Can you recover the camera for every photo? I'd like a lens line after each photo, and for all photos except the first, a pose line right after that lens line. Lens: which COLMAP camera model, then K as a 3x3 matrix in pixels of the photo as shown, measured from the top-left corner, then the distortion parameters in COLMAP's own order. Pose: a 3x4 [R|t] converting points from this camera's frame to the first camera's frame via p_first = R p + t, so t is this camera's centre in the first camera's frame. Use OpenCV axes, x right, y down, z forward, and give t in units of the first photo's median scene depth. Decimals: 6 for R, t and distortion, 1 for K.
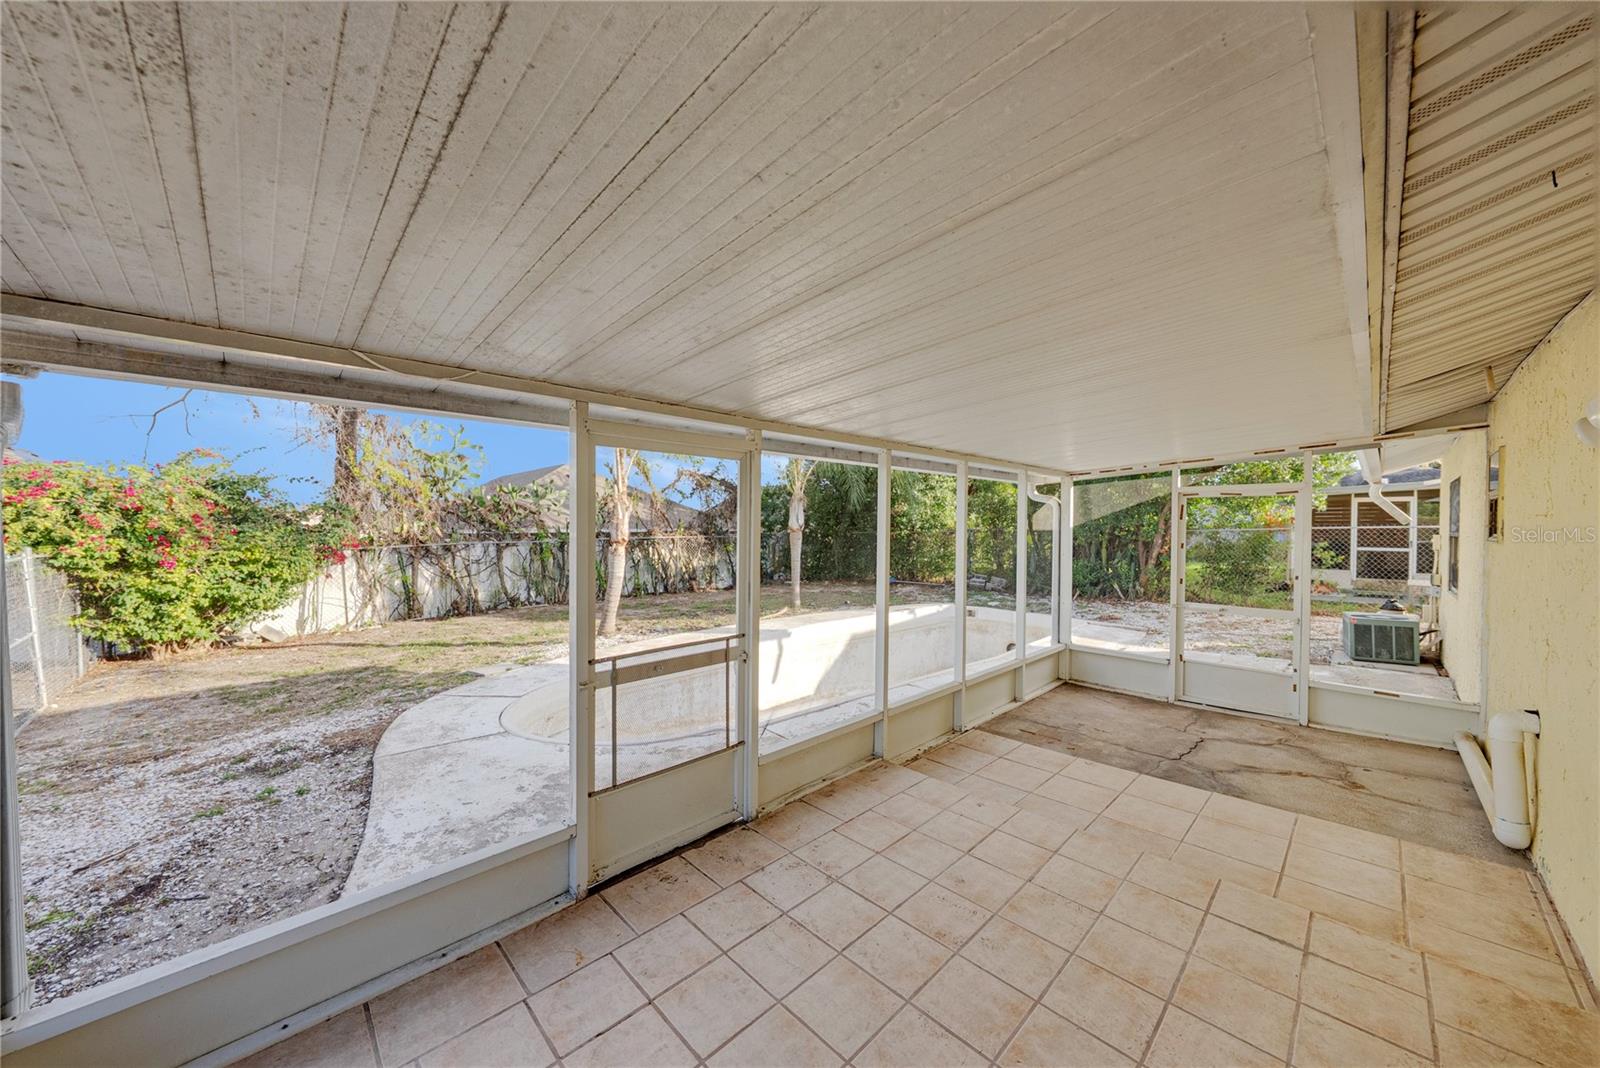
lens RADIAL K [[561.7, 0, 805.2], [0, 561.7, 534.3], [0, 0, 1]] dist [0.000481, 0.000257]
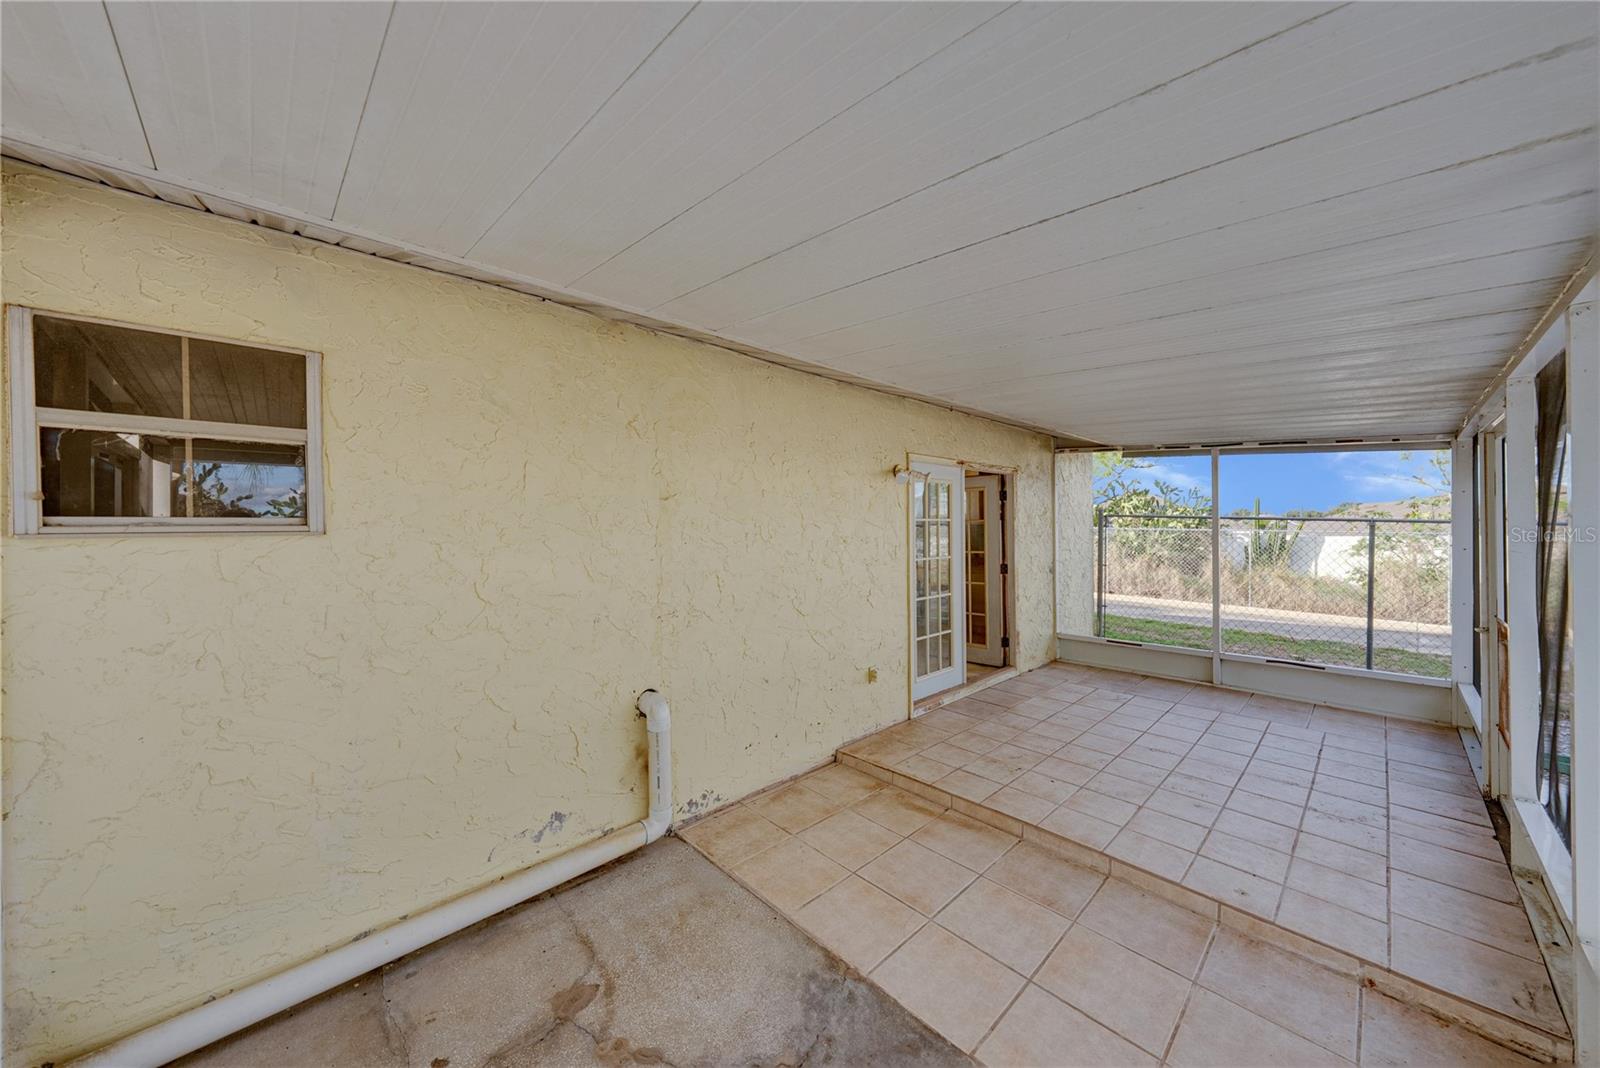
lens RADIAL K [[564.5, 0, 801.2], [0, 564.5, 532.9], [0, 0, 1]] dist [-0.002540, 0.000362]
pose [[-0.999951, 0.005656, 0.008128, 0.775449], [0.005855, 0.999678, 0.024672, 0.003886], [-0.007986, 0.024718, -0.999663, 1.535351]]
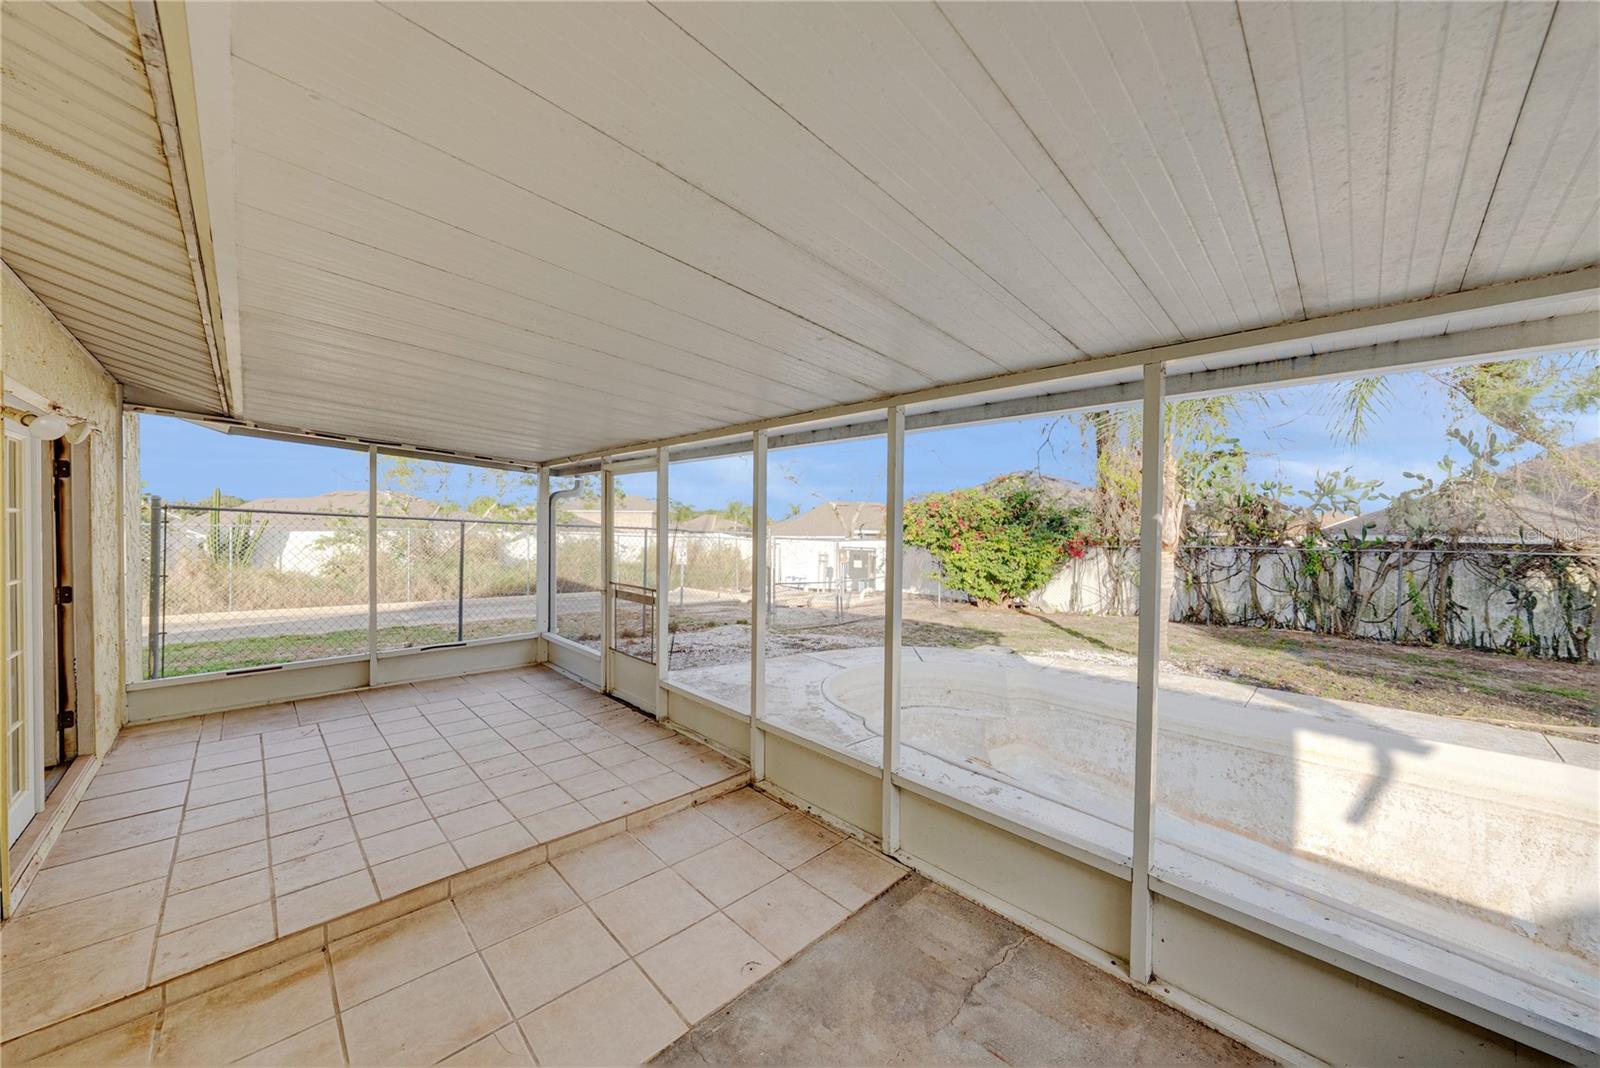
lens RADIAL K [[561.7, 0, 805.2], [0, 561.7, 534.3], [0, 0, 1]] dist [0.000481, 0.000257]
pose [[0.008352, 0.015854, -0.999839, 1.142843], [-0.029443, 0.999445, 0.015602, -0.001850], [0.999532, 0.029308, 0.008814, 1.156556]]
